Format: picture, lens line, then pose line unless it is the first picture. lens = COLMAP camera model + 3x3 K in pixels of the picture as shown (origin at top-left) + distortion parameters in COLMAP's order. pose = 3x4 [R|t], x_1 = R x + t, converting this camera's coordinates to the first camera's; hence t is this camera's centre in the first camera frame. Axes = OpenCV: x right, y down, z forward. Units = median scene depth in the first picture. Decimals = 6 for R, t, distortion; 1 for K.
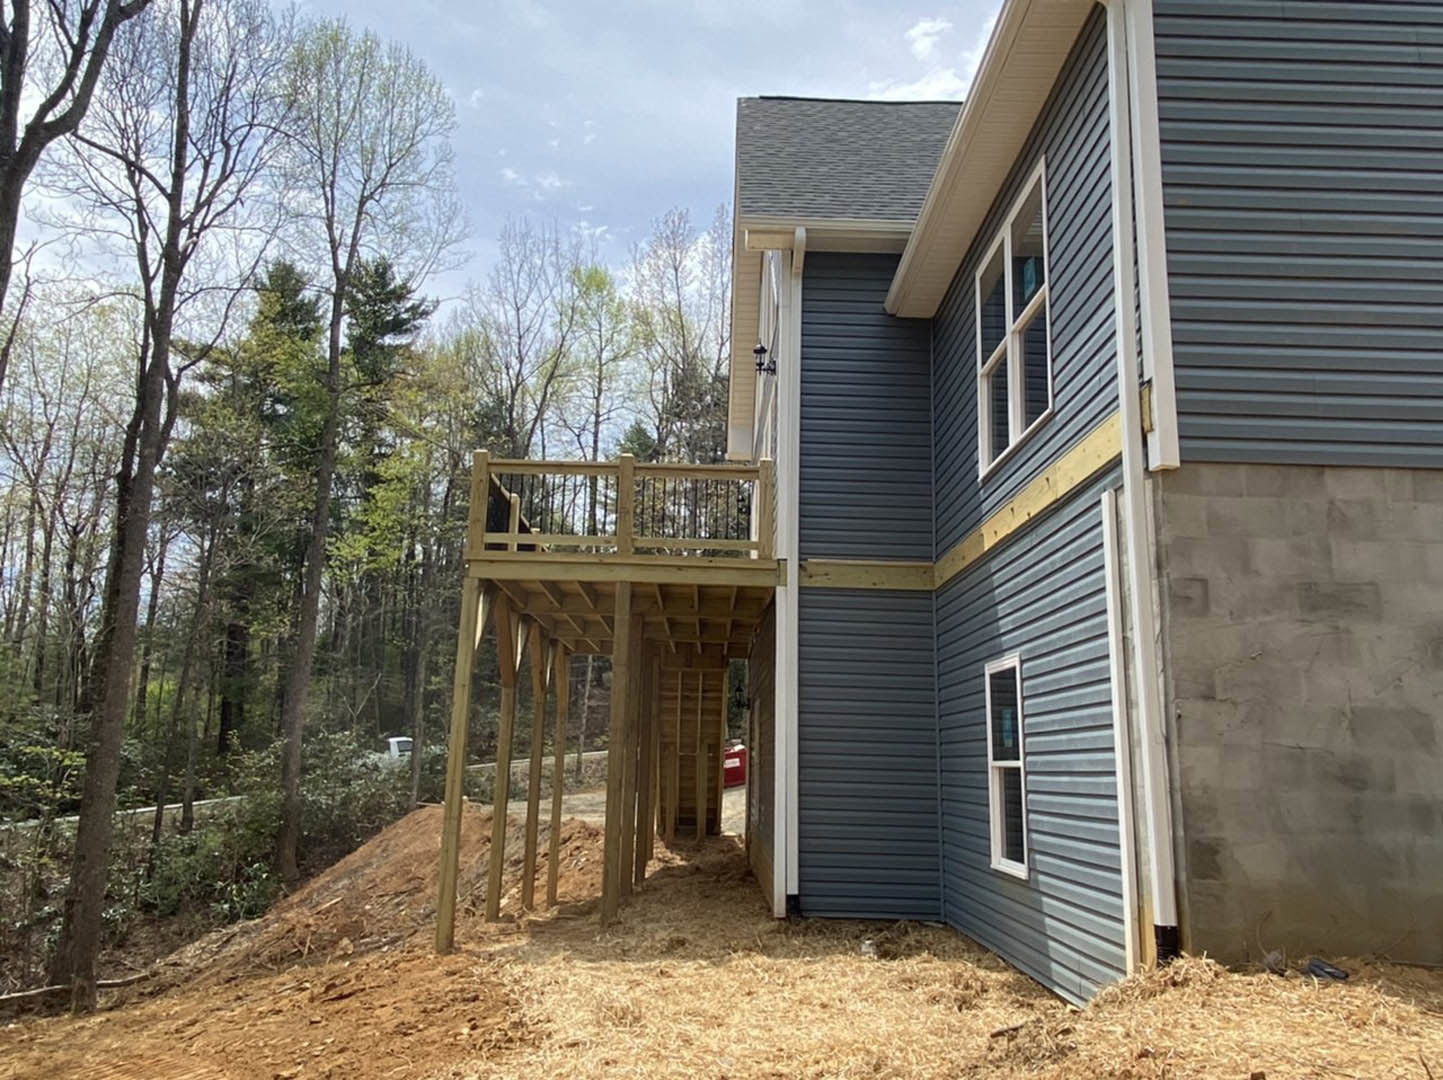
lens RADIAL K [[1095.5, 0, 721.5], [0, 1095.5, 540.0], [0, 0, 1]] dist [0.033776, -0.004793]
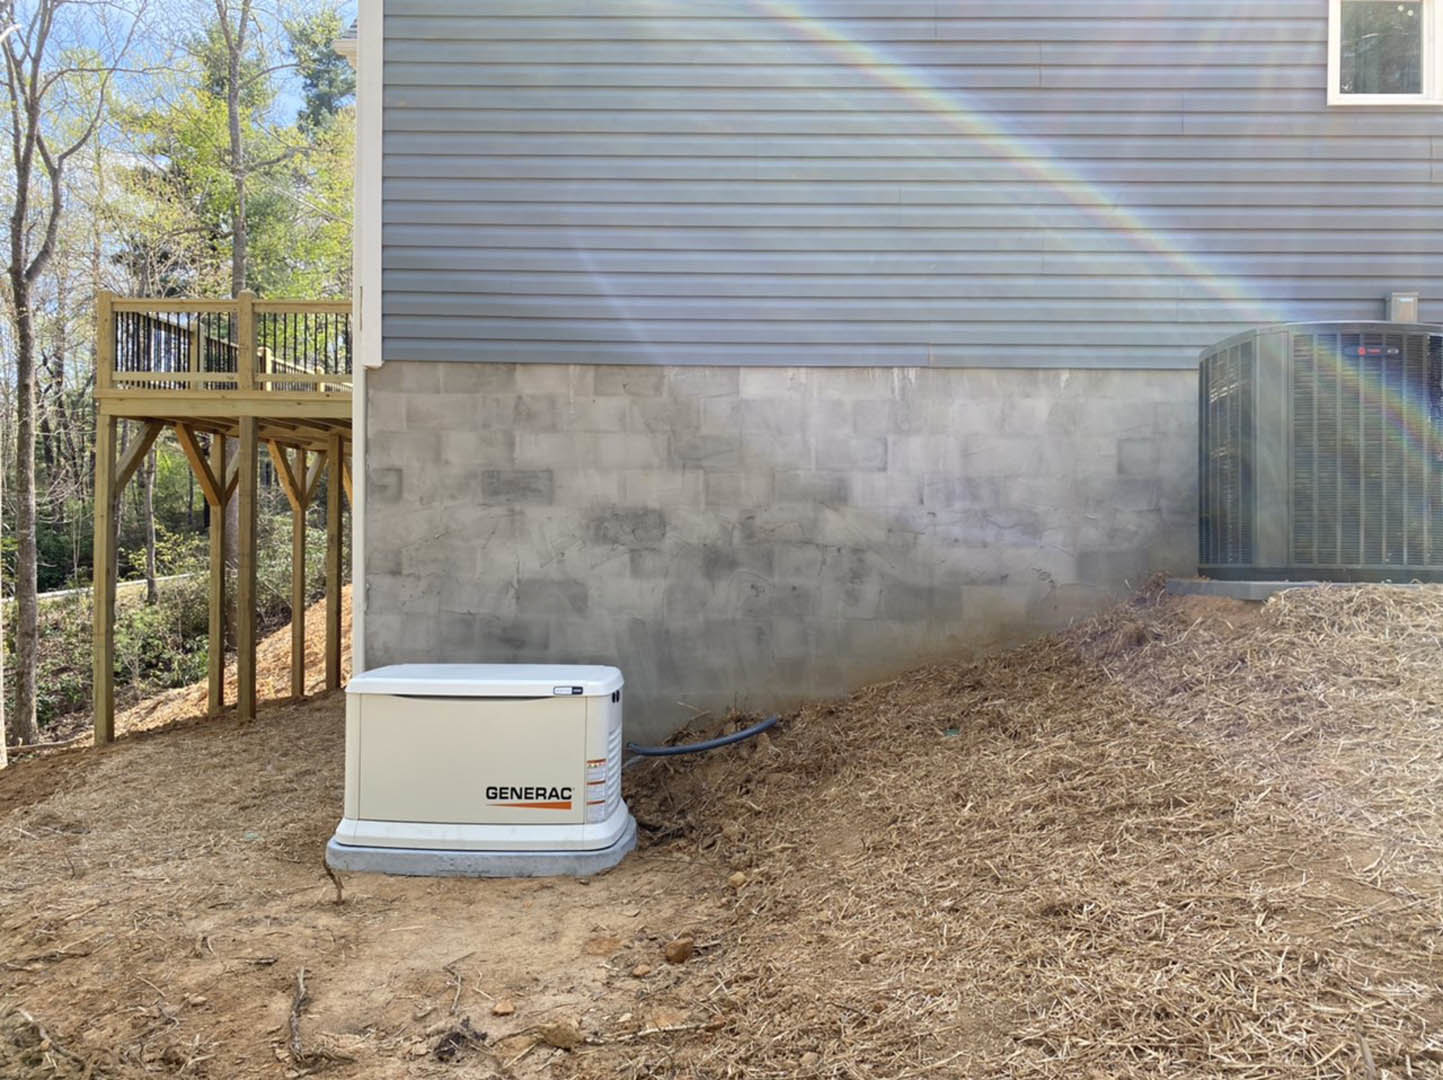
lens RADIAL K [[1095.5, 0, 721.5], [0, 1095.5, 540.0], [0, 0, 1]] dist [0.033776, -0.004793]
pose [[0.999074, -0.010945, -0.041610, 0.813754], [0.019587, 0.976778, 0.213358, -0.127425], [0.038309, -0.213976, 0.976088, -0.103368]]
